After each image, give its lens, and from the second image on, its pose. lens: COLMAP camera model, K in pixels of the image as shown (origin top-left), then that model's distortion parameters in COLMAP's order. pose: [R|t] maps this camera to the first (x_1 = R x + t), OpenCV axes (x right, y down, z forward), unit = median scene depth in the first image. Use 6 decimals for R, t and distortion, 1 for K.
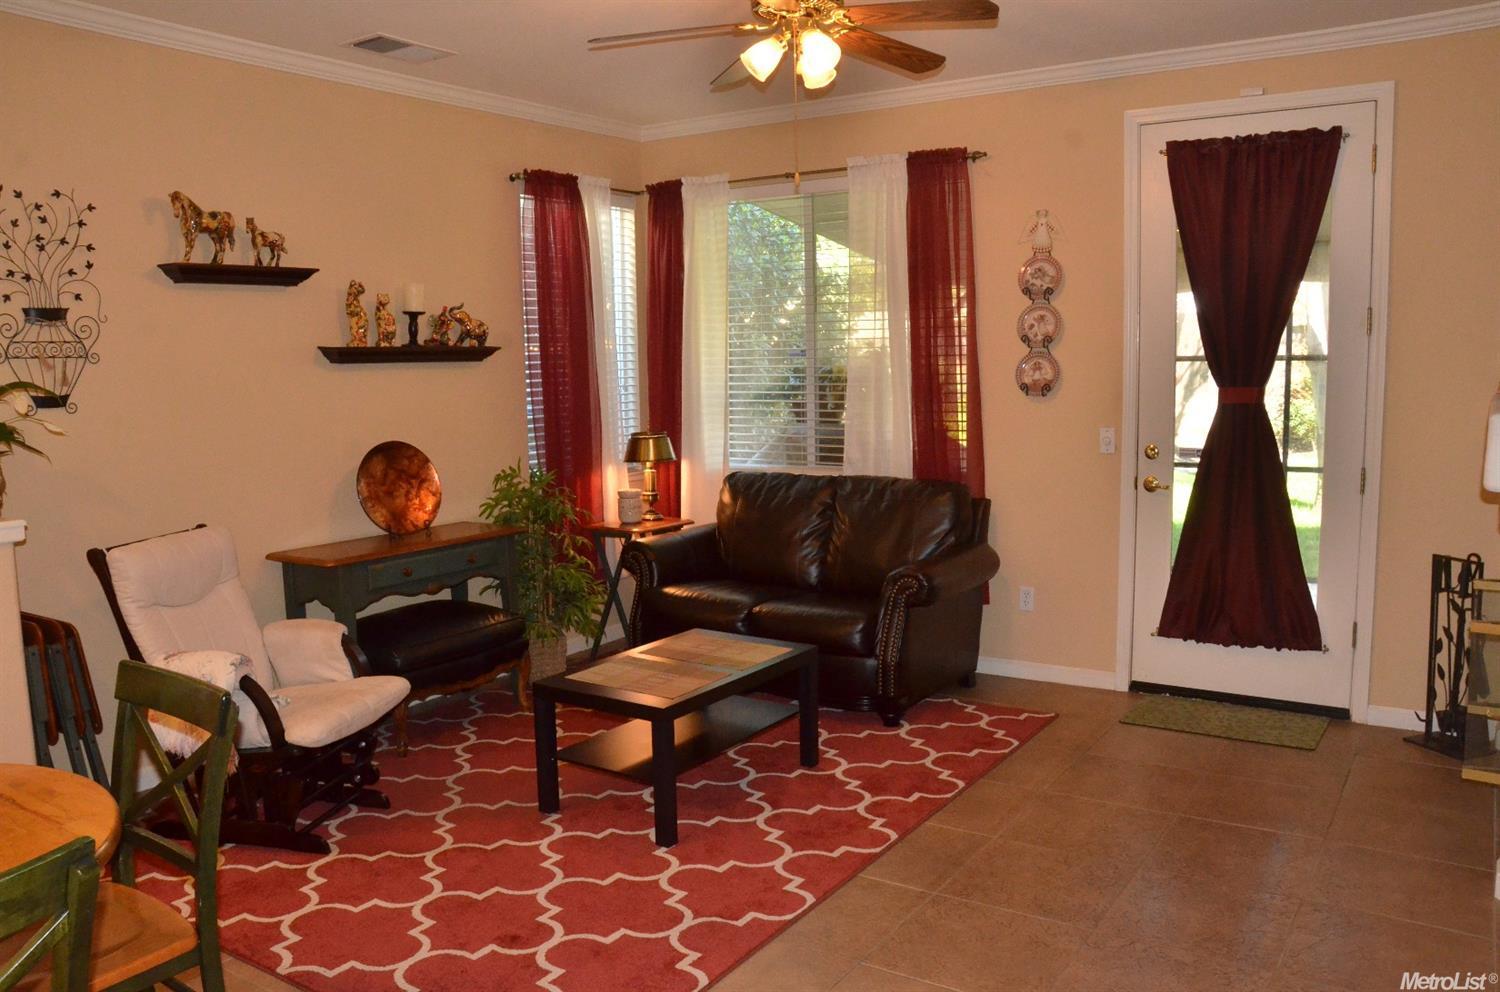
lens RADIAL K [[1183.5, 0, 746.1], [0, 1183.5, 504.0], [0, 0, 1]] dist [-0.151947, 0.113695]
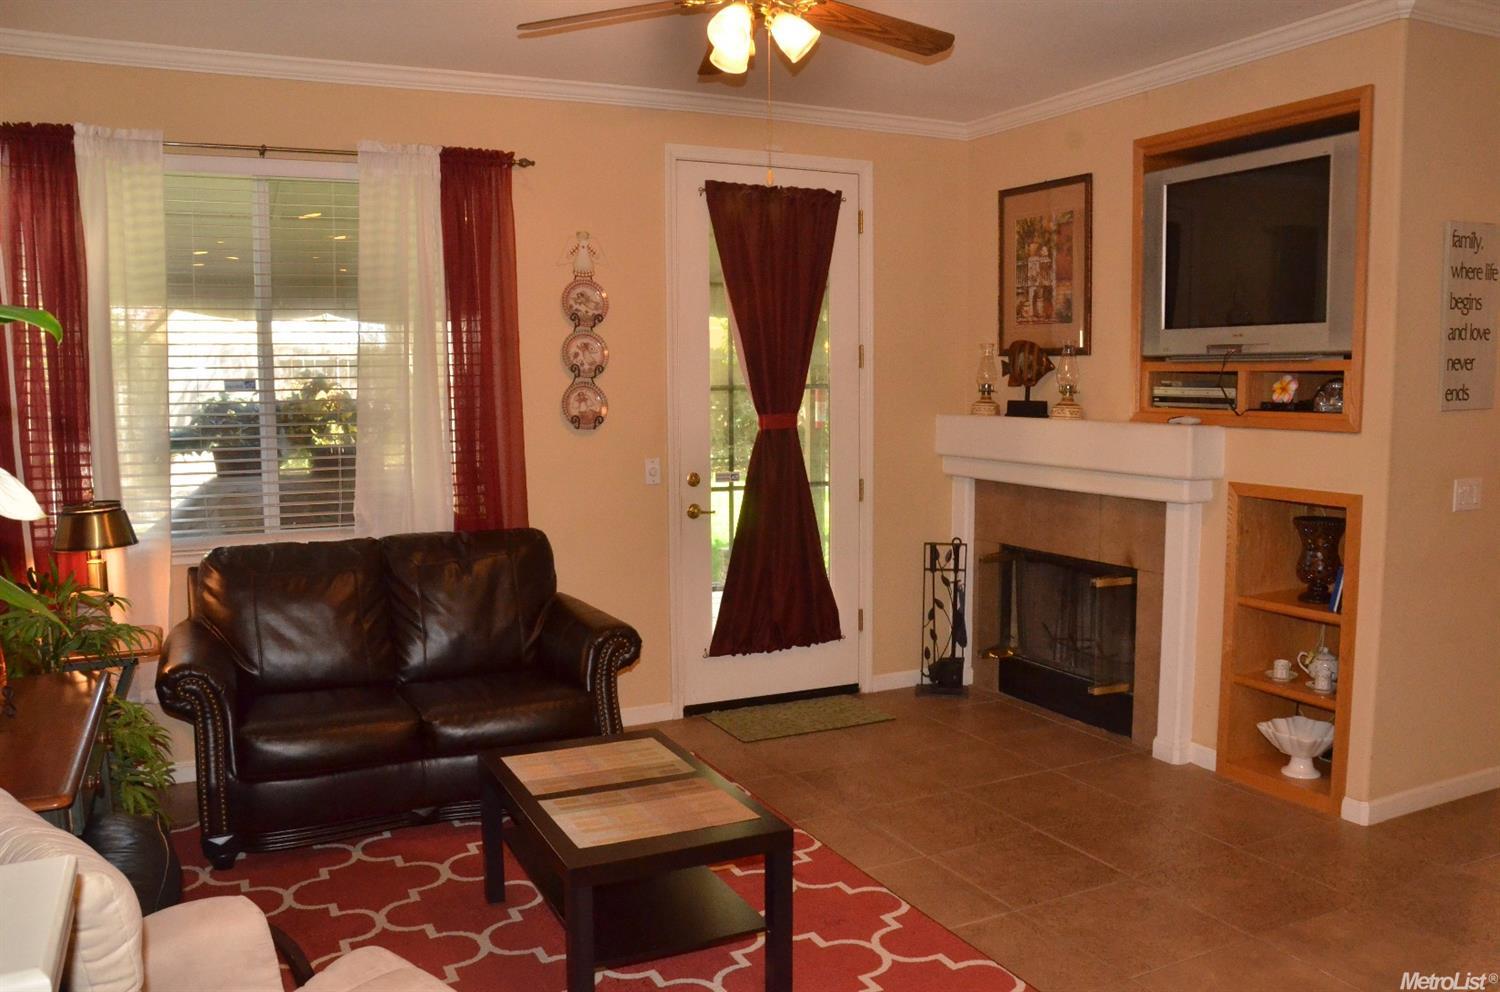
lens RADIAL K [[1183.5, 0, 754.5], [0, 1183.5, 494.2], [0, 0, 1]] dist [-0.151947, 0.113695]
pose [[0.503031, -0.071195, 0.861331, -0.508382], [0.105102, 0.994244, 0.020800, -0.046513], [-0.857854, 0.080065, 0.507618, 0.415710]]
